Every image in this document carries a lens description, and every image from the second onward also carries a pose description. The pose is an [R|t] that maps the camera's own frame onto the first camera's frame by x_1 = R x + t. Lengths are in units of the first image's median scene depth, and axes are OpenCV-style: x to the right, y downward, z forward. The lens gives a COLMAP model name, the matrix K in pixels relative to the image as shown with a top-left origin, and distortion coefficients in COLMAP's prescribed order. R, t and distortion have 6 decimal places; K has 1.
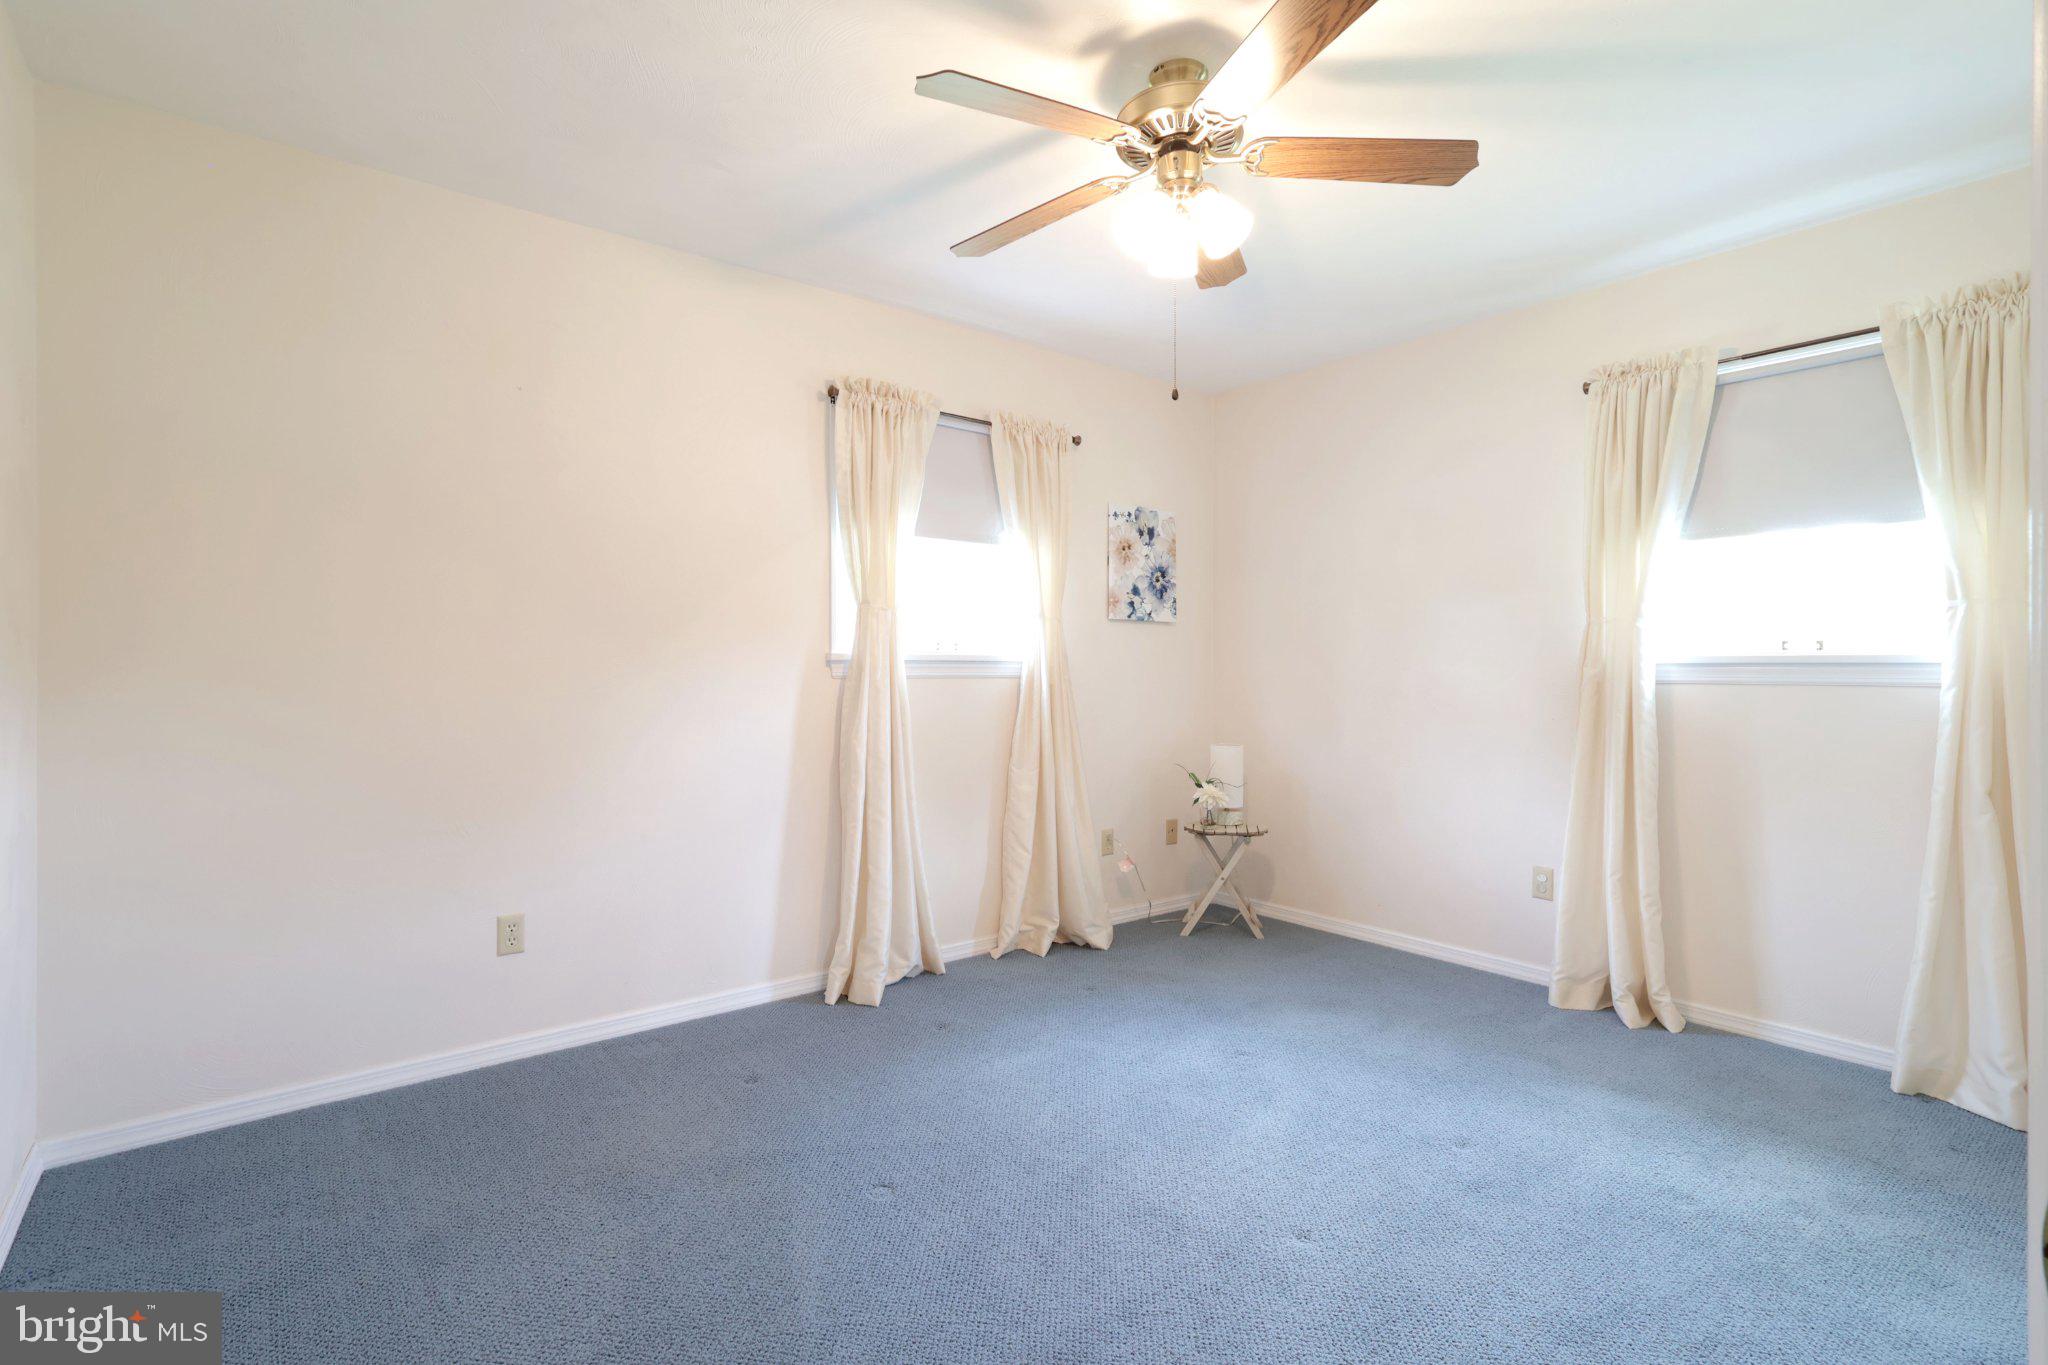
lens RADIAL K [[962.6, 0, 1027.8], [0, 962.6, 673.9], [0, 0, 1]] dist [-0.000481, 0.000009]
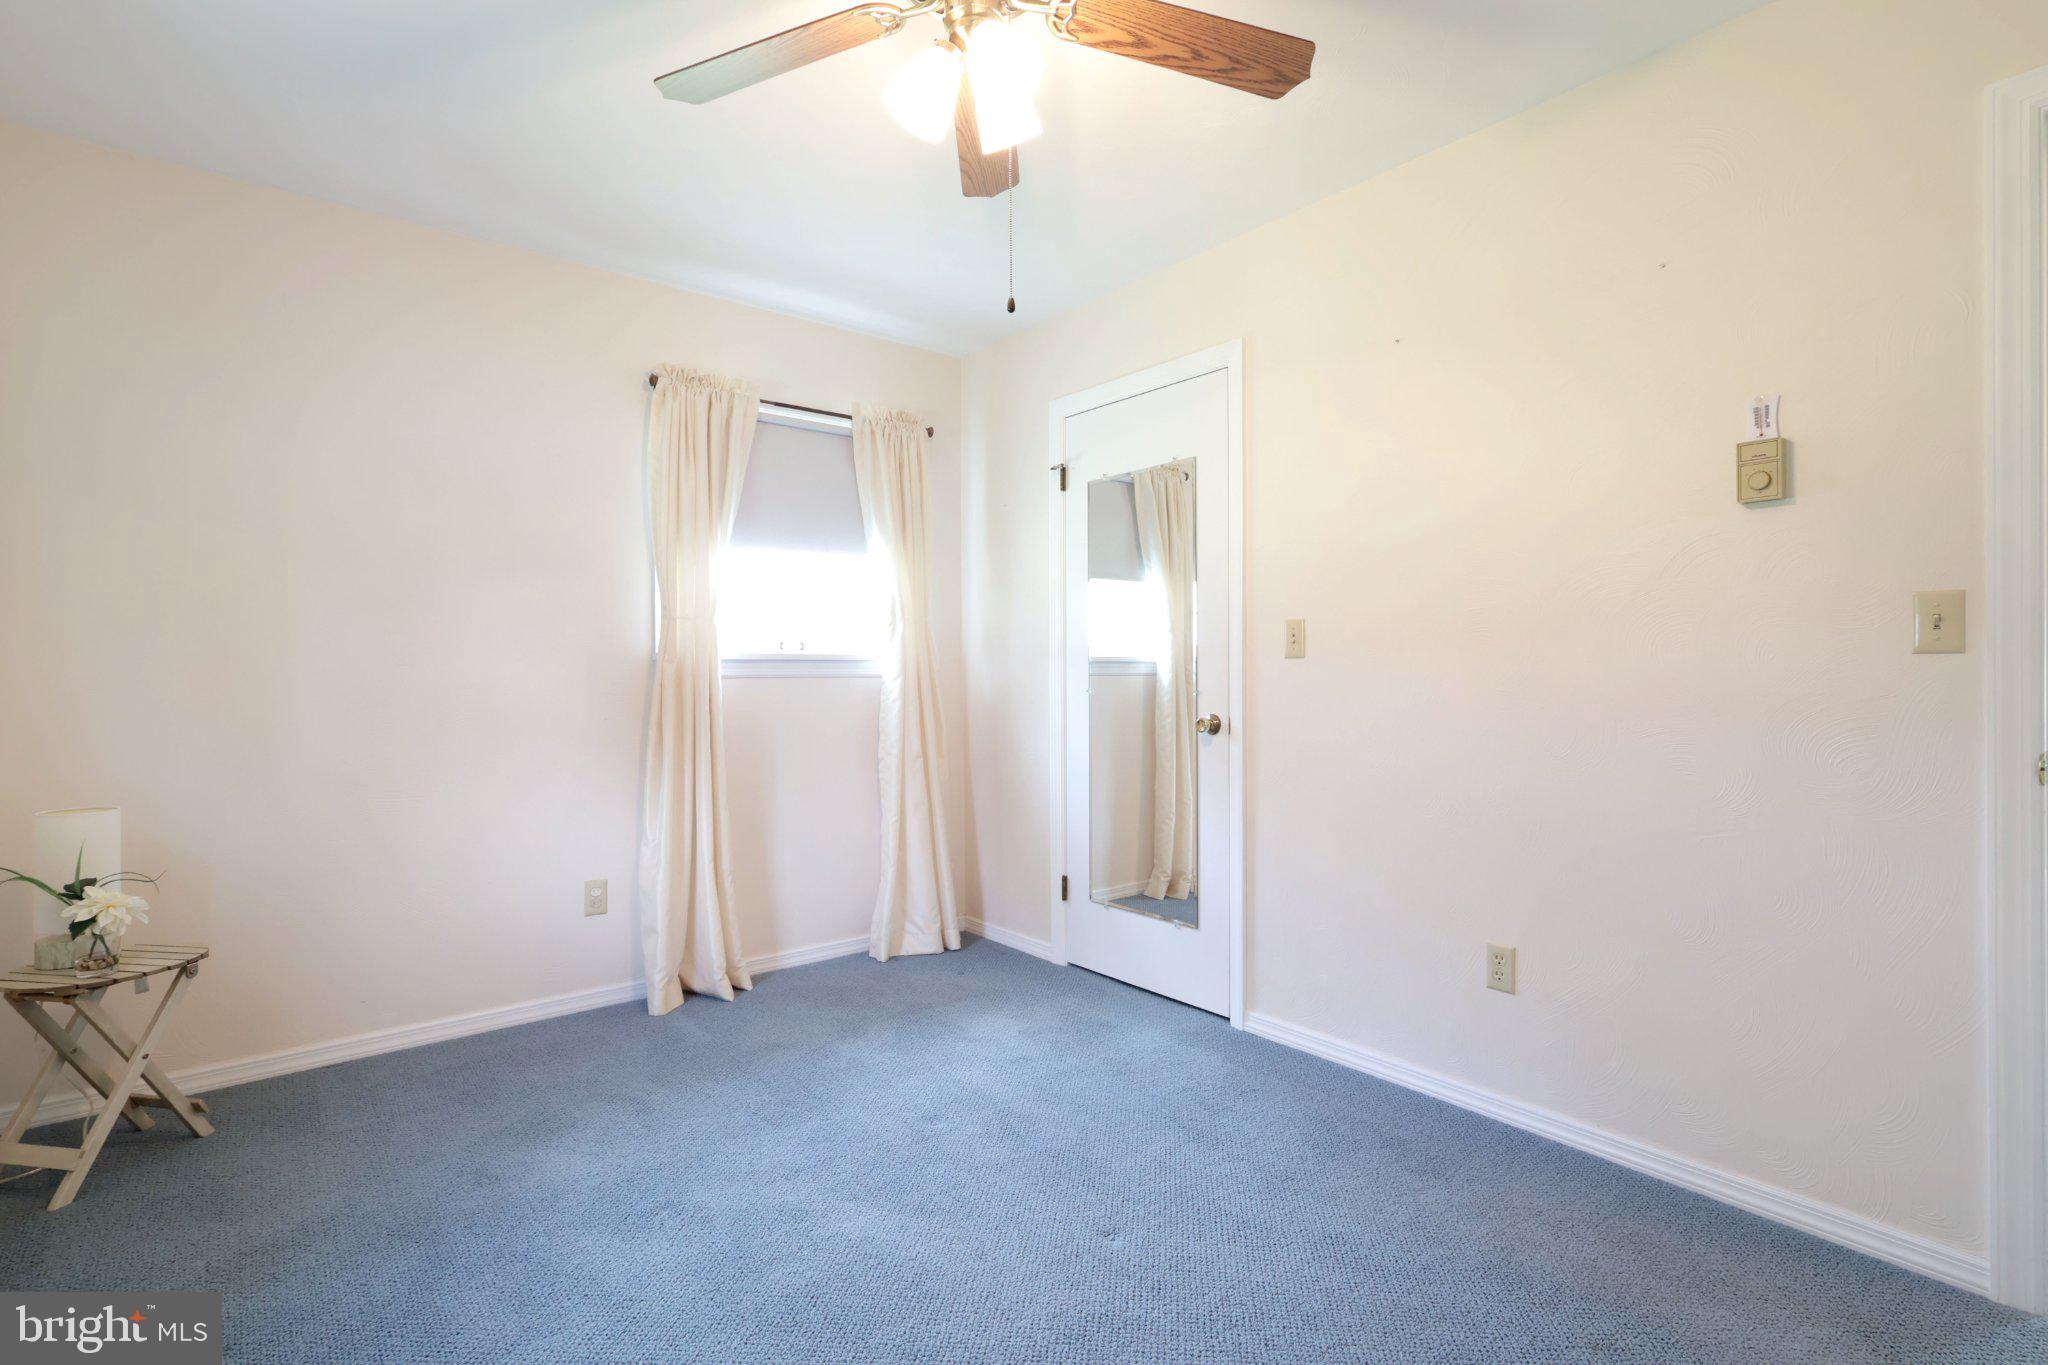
lens RADIAL K [[962.6, 0, 1027.8], [0, 962.6, 673.9], [0, 0, 1]] dist [-0.000481, 0.000009]
pose [[-0.009259, -0.009738, 0.999910, -0.457821], [0.005073, 0.999939, 0.009785, -0.004148], [-0.999944, 0.005163, -0.009209, 0.699321]]
